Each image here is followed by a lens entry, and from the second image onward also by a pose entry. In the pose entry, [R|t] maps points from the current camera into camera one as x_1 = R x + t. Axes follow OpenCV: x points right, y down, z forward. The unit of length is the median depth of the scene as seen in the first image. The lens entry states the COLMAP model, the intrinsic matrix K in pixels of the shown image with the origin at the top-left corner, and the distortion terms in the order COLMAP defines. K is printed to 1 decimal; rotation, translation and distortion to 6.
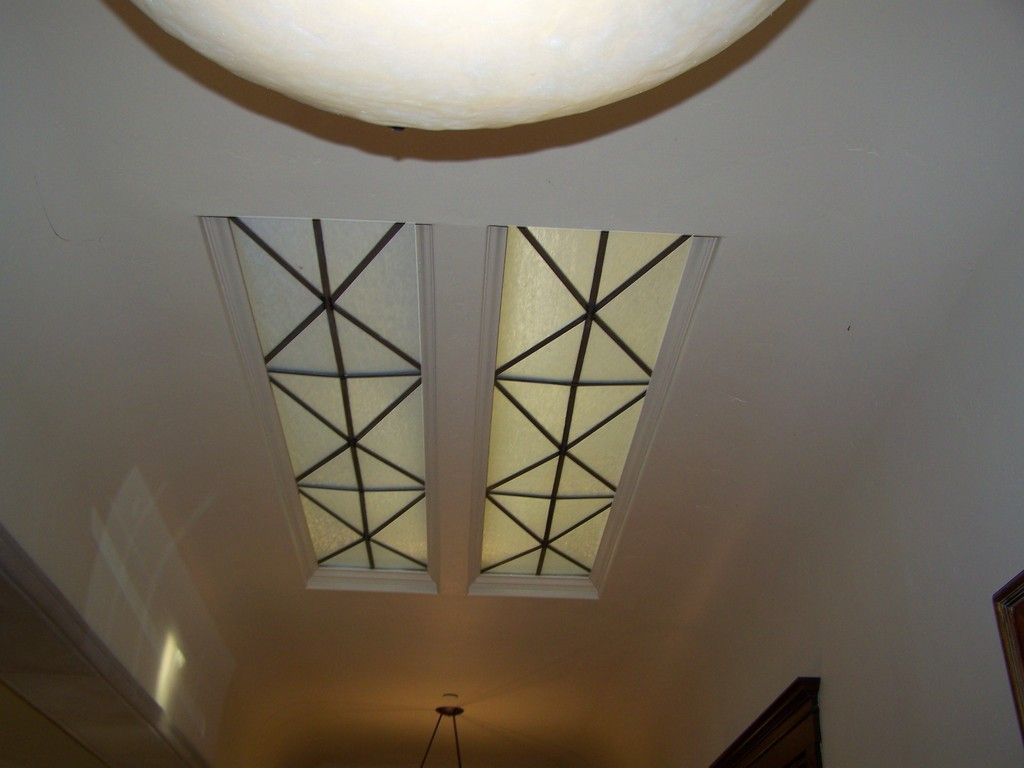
lens RADIAL K [[1093.0, 0, 512.0], [0, 1093.0, 384.0], [0, 0, 1]] dist [-0.133499, 0.018151]
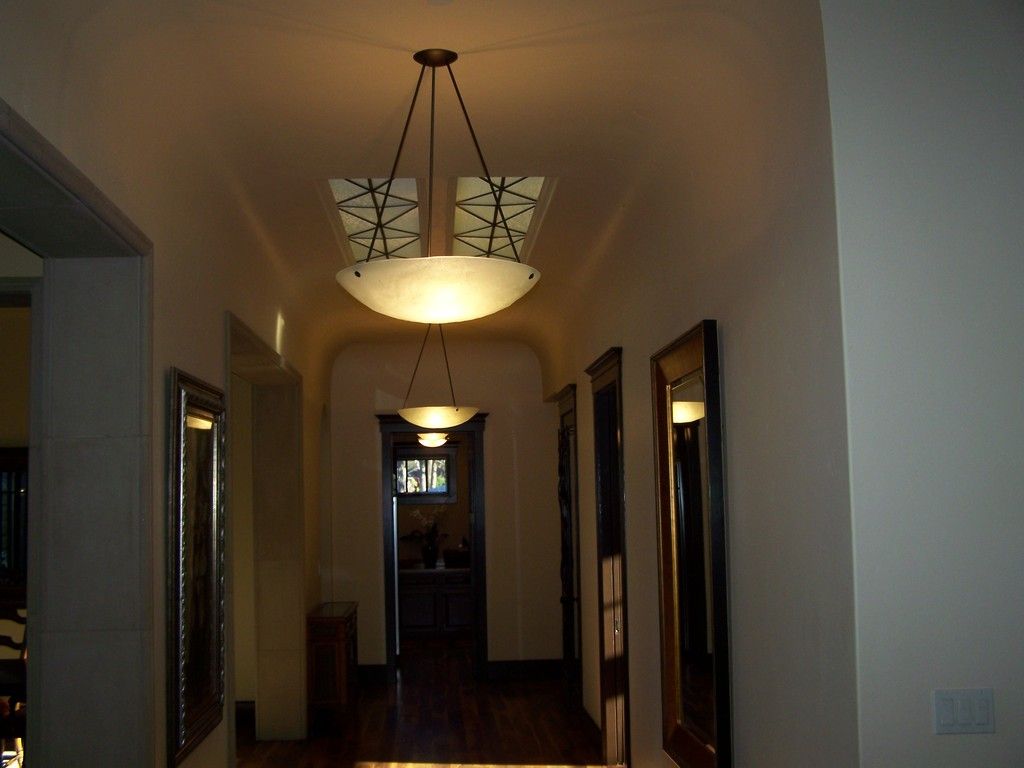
lens RADIAL K [[1093.0, 0, 512.0], [0, 1093.0, 384.0], [0, 0, 1]] dist [-0.133499, 0.018151]
pose [[0.999742, -0.018551, 0.013115, 0.036322], [0.011306, 0.906976, 0.421030, -0.358026], [-0.019705, -0.420774, 0.906952, -0.599393]]
